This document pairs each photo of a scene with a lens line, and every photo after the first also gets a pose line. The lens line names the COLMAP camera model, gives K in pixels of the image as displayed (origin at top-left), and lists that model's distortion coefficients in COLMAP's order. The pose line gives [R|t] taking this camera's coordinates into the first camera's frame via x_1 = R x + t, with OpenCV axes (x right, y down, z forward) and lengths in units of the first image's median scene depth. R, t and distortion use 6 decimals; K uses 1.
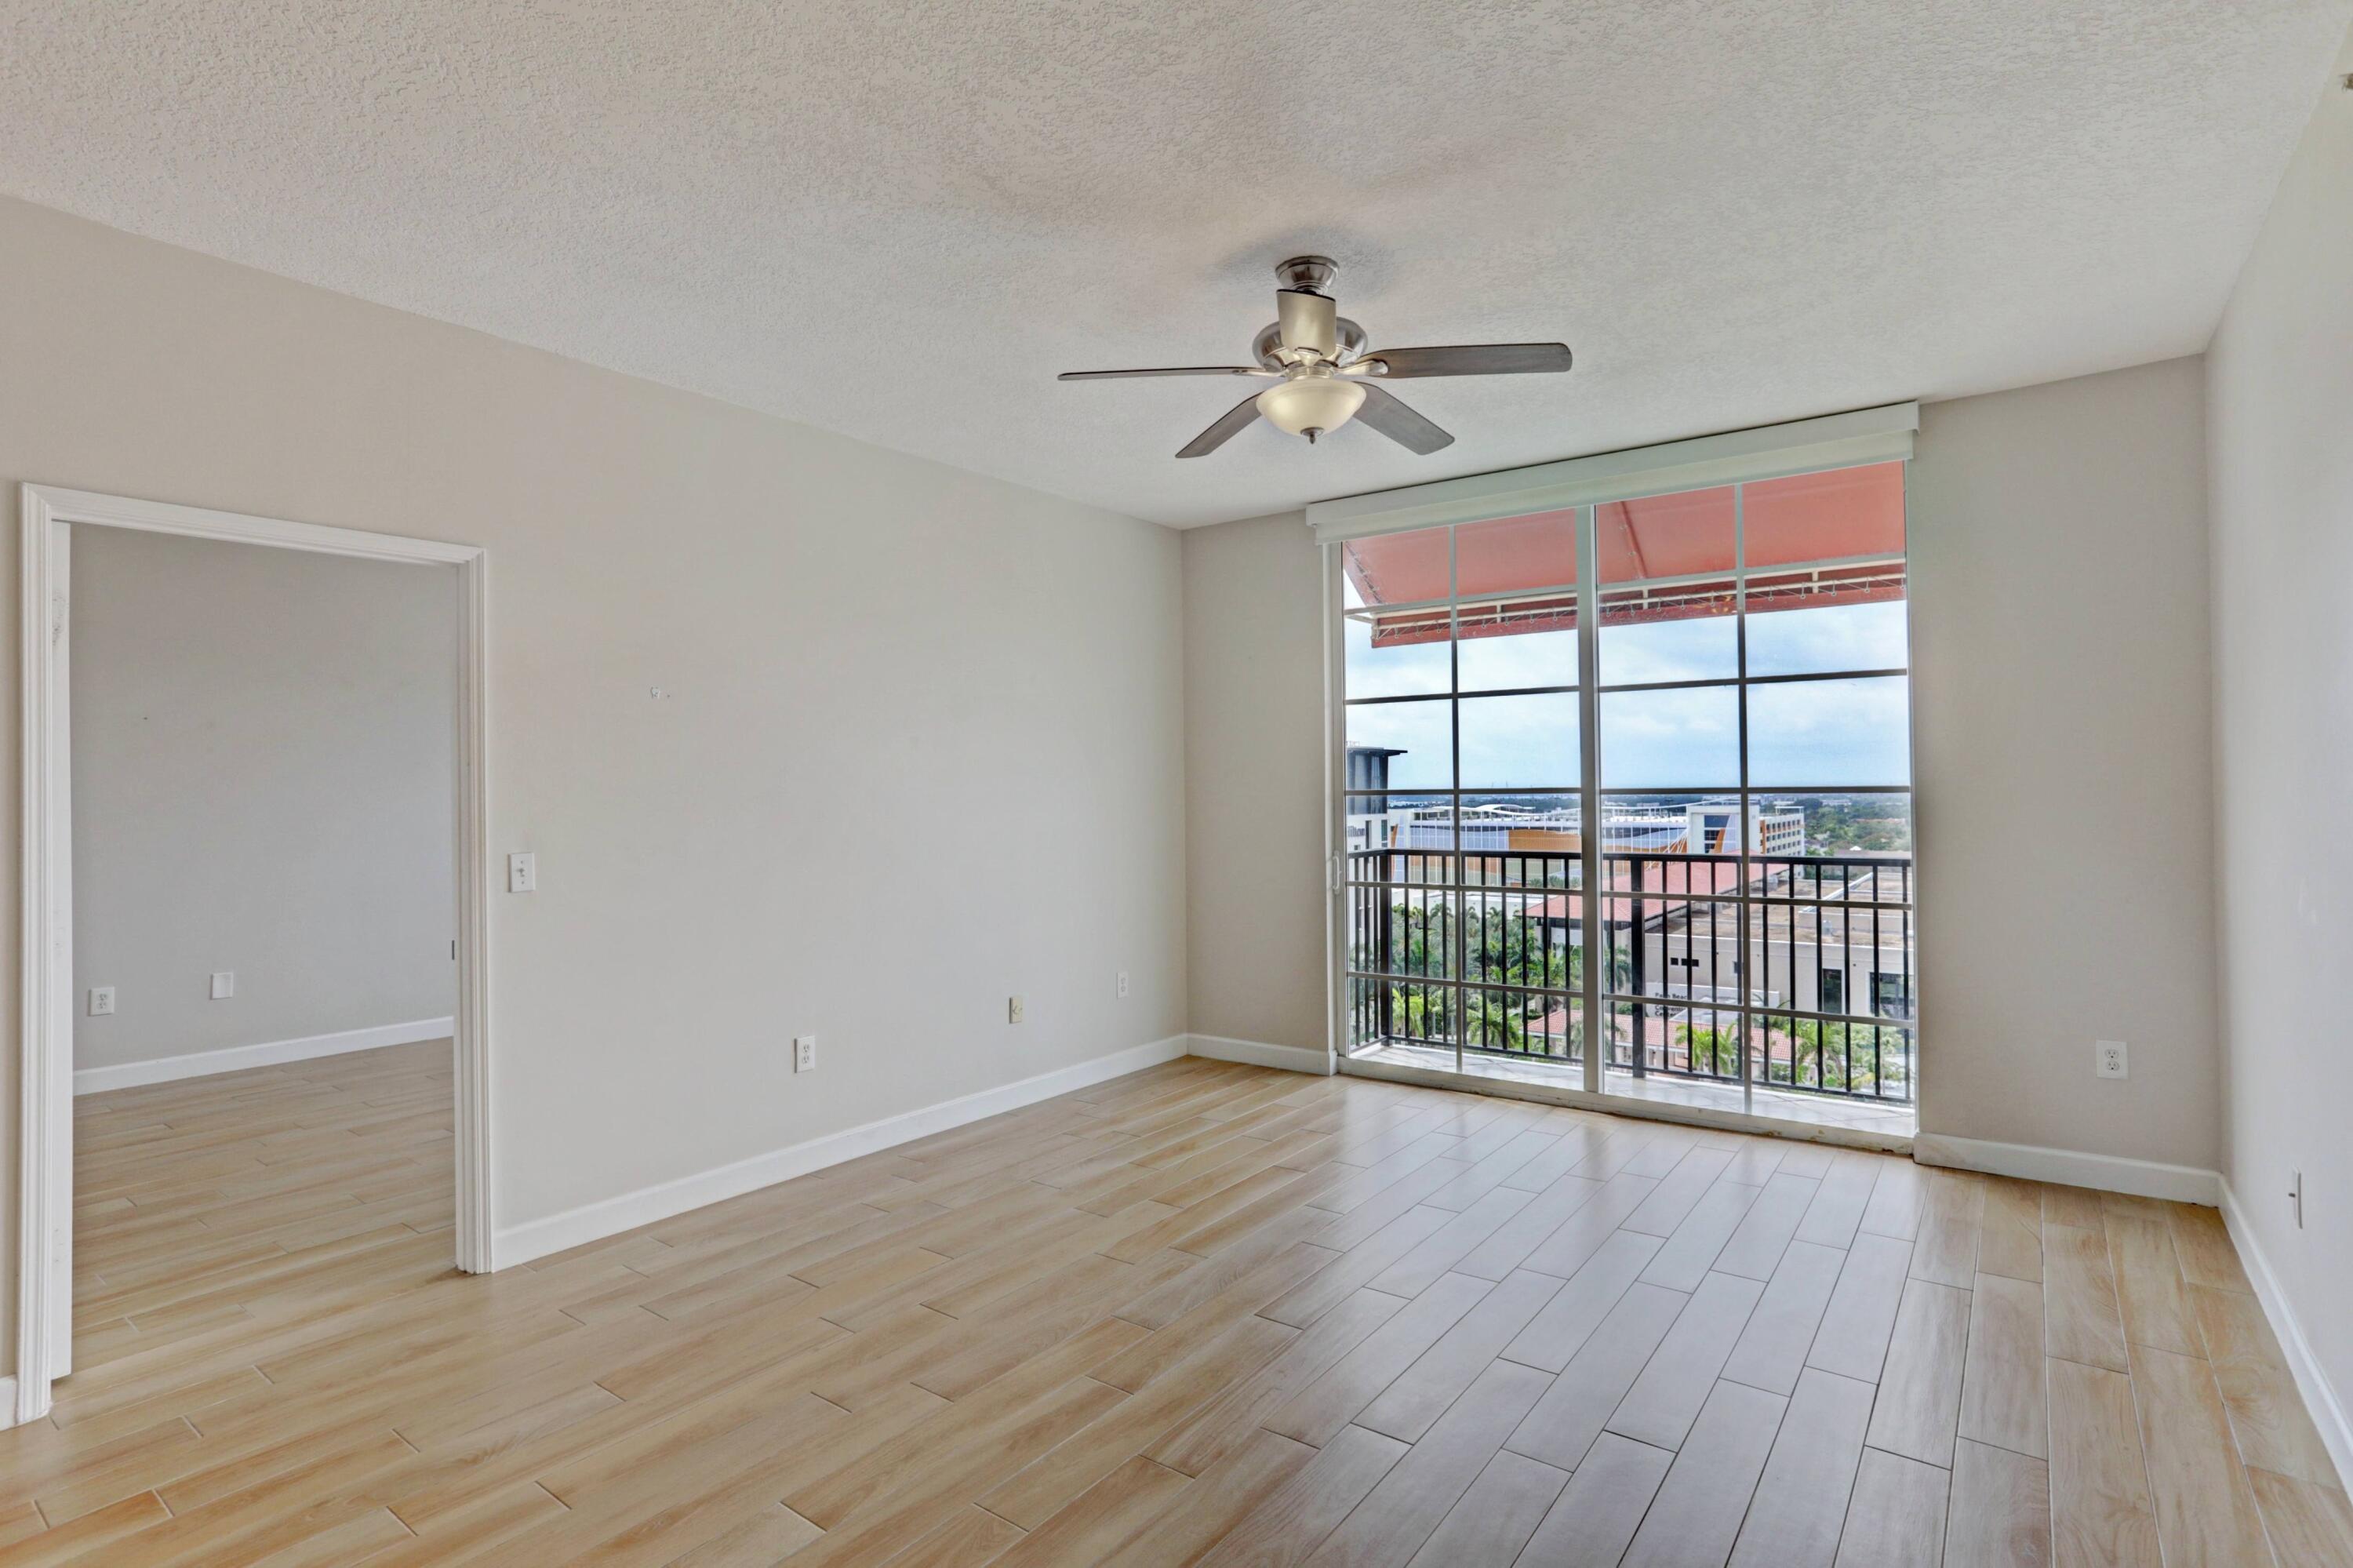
lens RADIAL K [[1154.1, 0, 1167.7], [0, 1154.1, 779.4], [0, 0, 1]] dist [-0.044093, 0.026863]
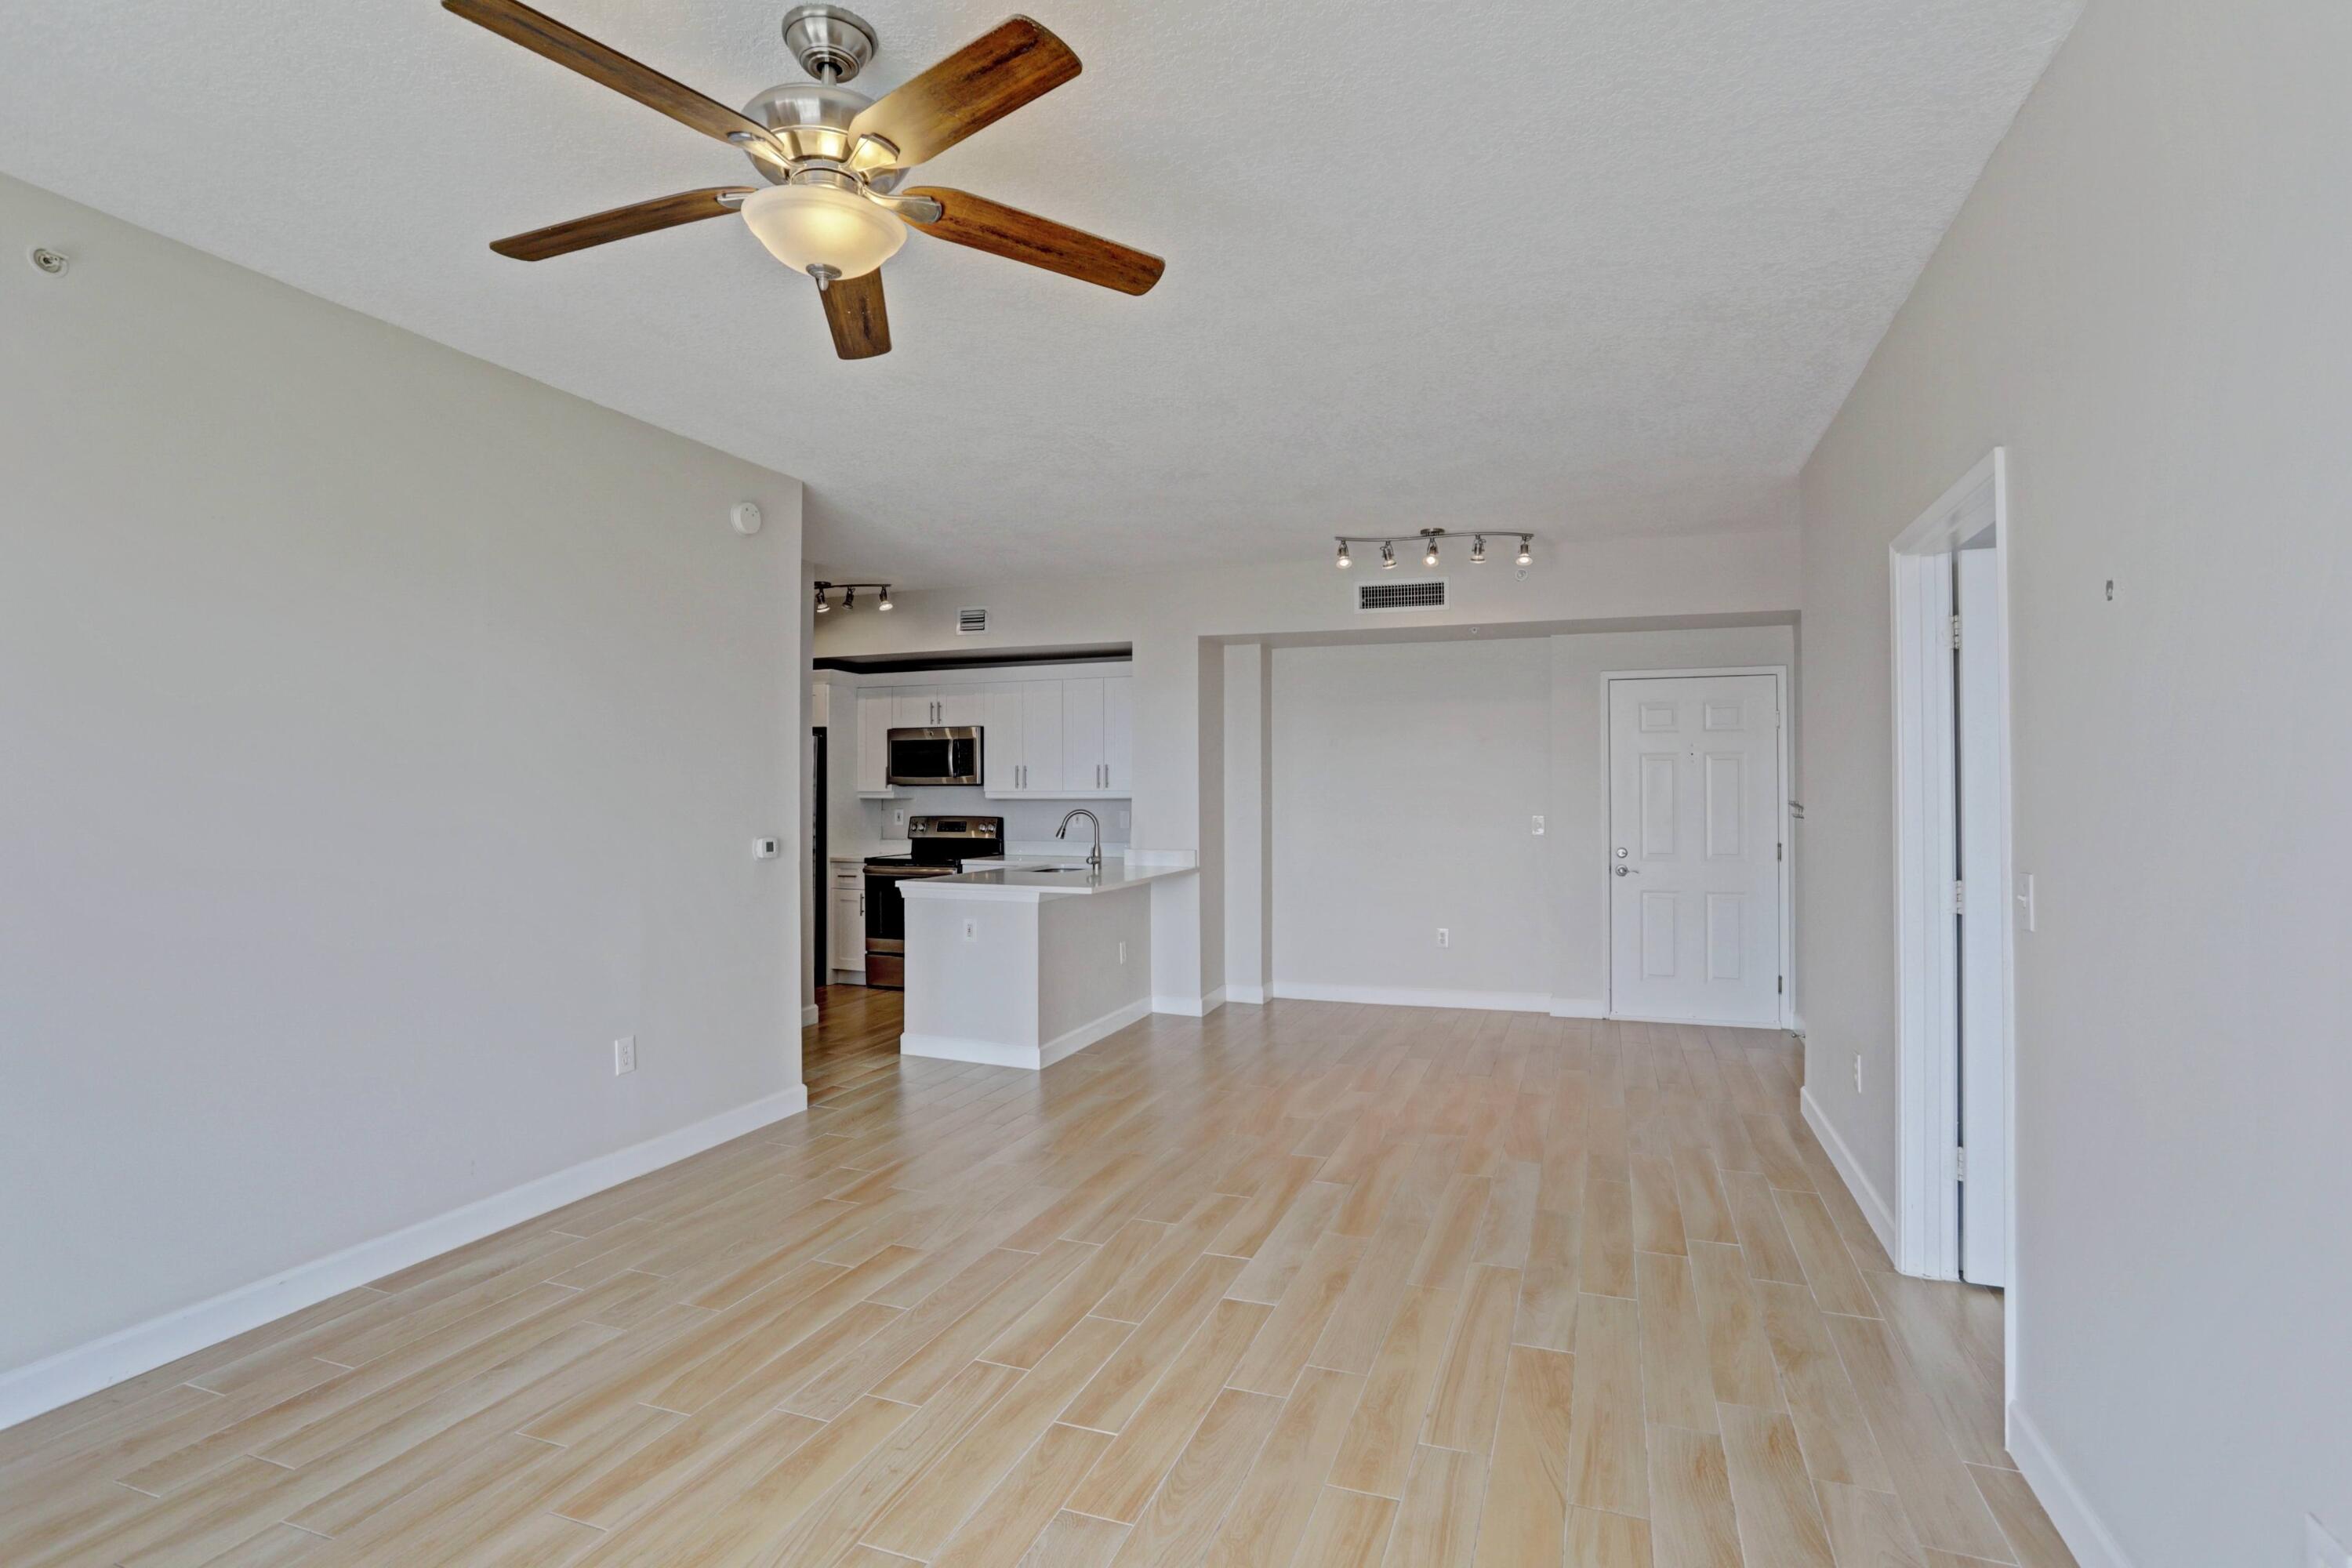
lens RADIAL K [[1149.8, 0, 1177.1], [0, 1149.8, 780.3], [0, 0, 1]] dist [-0.044634, 0.016471]
pose [[-0.956277, 0.010339, -0.292281, 0.084137], [0.015962, 0.999730, -0.016860, 0.009873], [0.292028, -0.020788, -0.956184, 1.141635]]
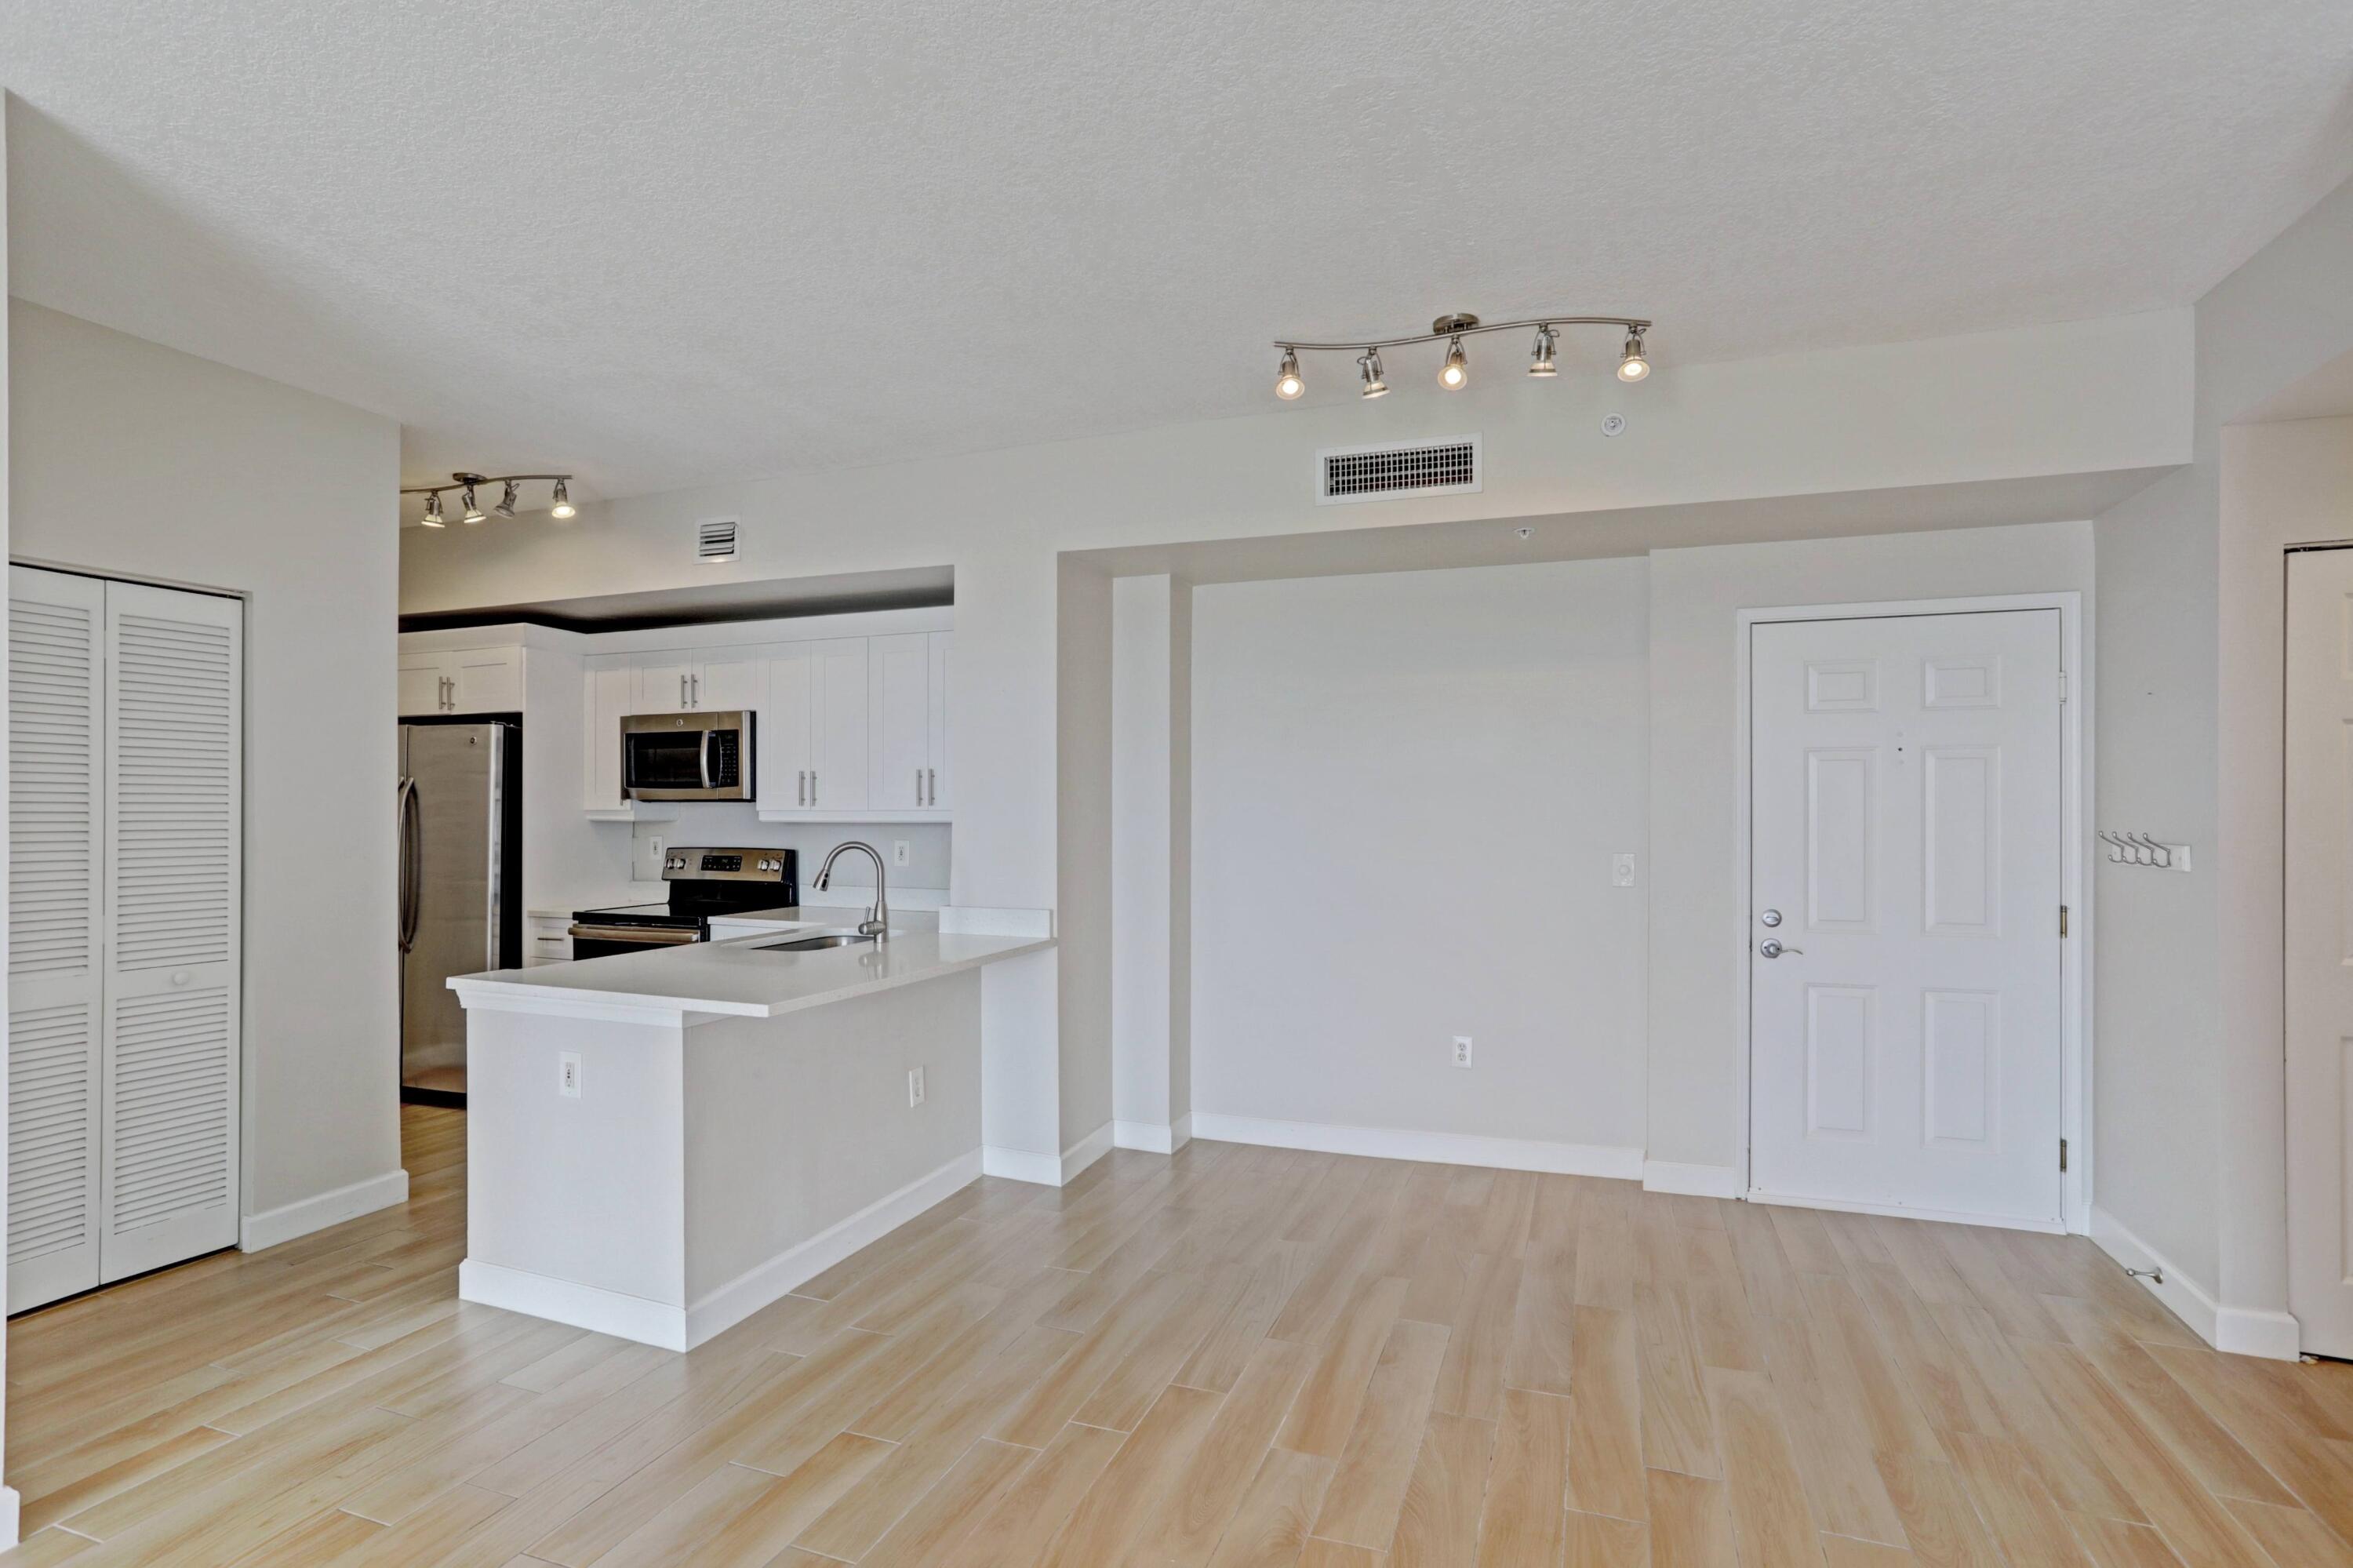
lens RADIAL K [[1154.1, 0, 1168.9], [0, 1154.1, 812.5], [0, 0, 1]] dist [-0.044093, 0.026863]
pose [[-0.957930, 0.011082, -0.286789, -0.224084], [0.013288, 0.999895, -0.005749, 0.006480], [0.286695, -0.009318, -0.957977, 0.569777]]
